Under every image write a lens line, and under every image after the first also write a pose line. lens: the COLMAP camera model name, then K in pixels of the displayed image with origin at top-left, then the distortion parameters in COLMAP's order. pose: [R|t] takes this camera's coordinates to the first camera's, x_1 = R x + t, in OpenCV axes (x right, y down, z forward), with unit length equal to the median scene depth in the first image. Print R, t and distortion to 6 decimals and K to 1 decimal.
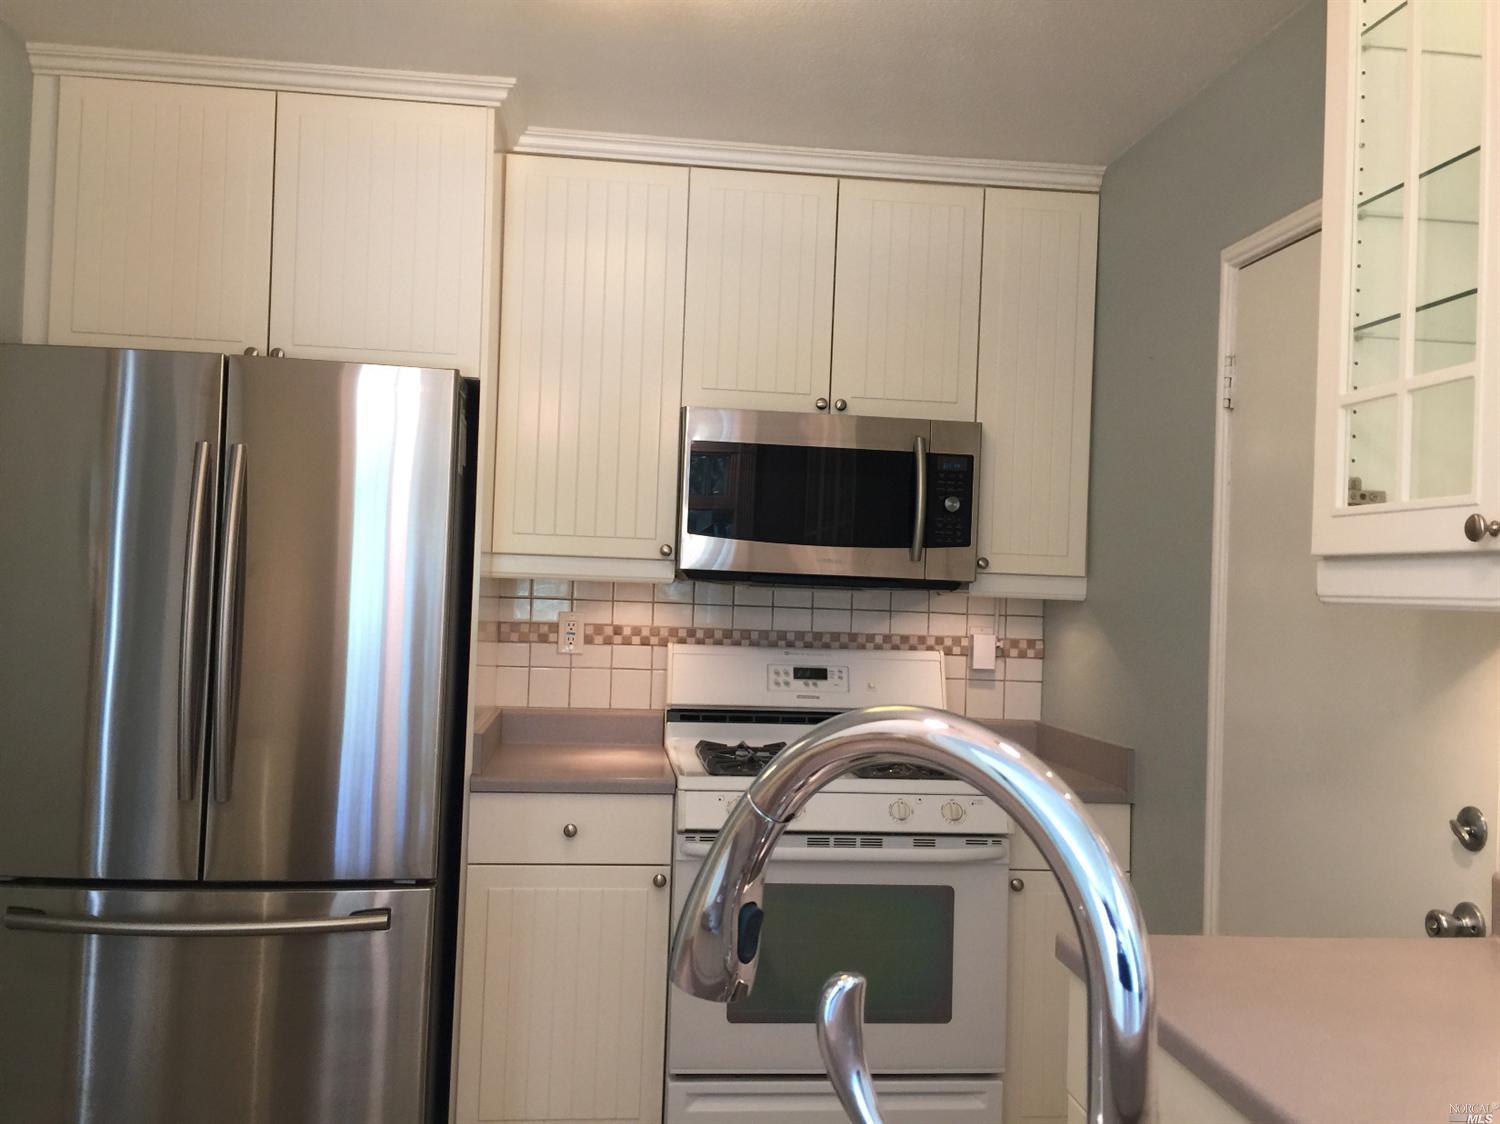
lens RADIAL K [[1320.2, 0, 744.0], [0, 1320.2, 558.9], [0, 0, 1]] dist [0.117056, -0.168243]
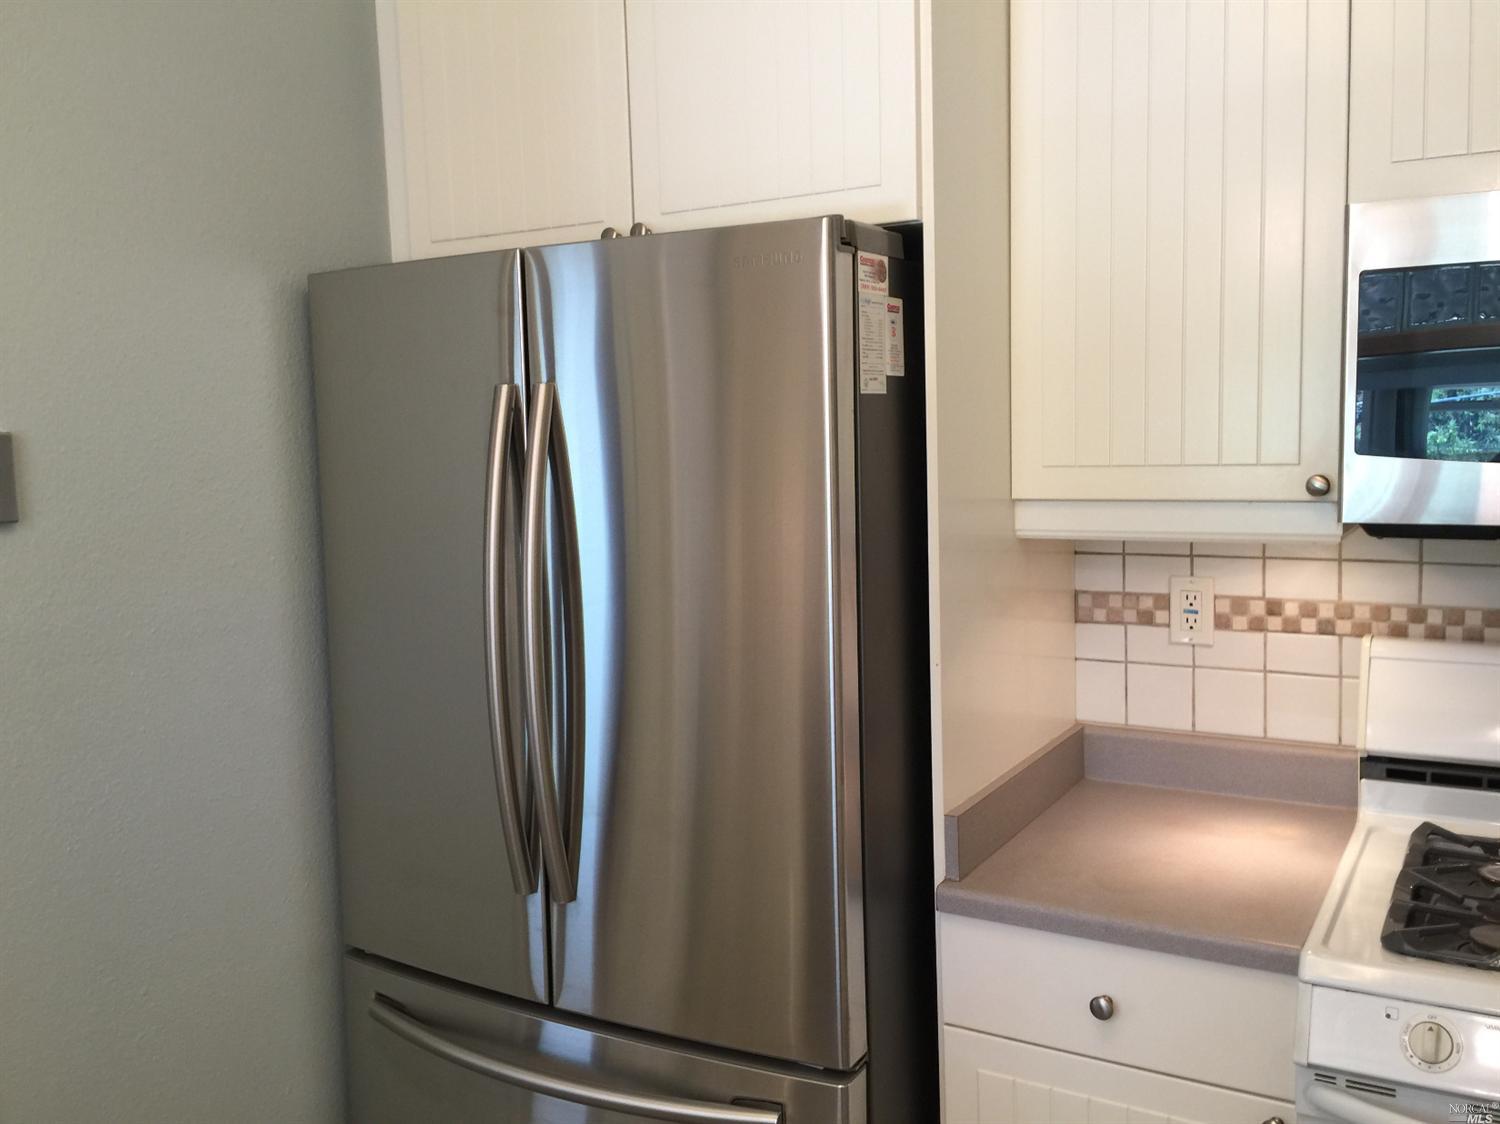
lens RADIAL K [[1320.2, 0, 736.7], [0, 1320.2, 554.9], [0, 0, 1]] dist [0.117056, -0.168243]
pose [[0.797602, 0.002001, -0.603180, 0.074475], [0.069000, 0.993127, 0.094535, -0.042897], [0.599224, -0.117021, 0.791983, 0.399991]]
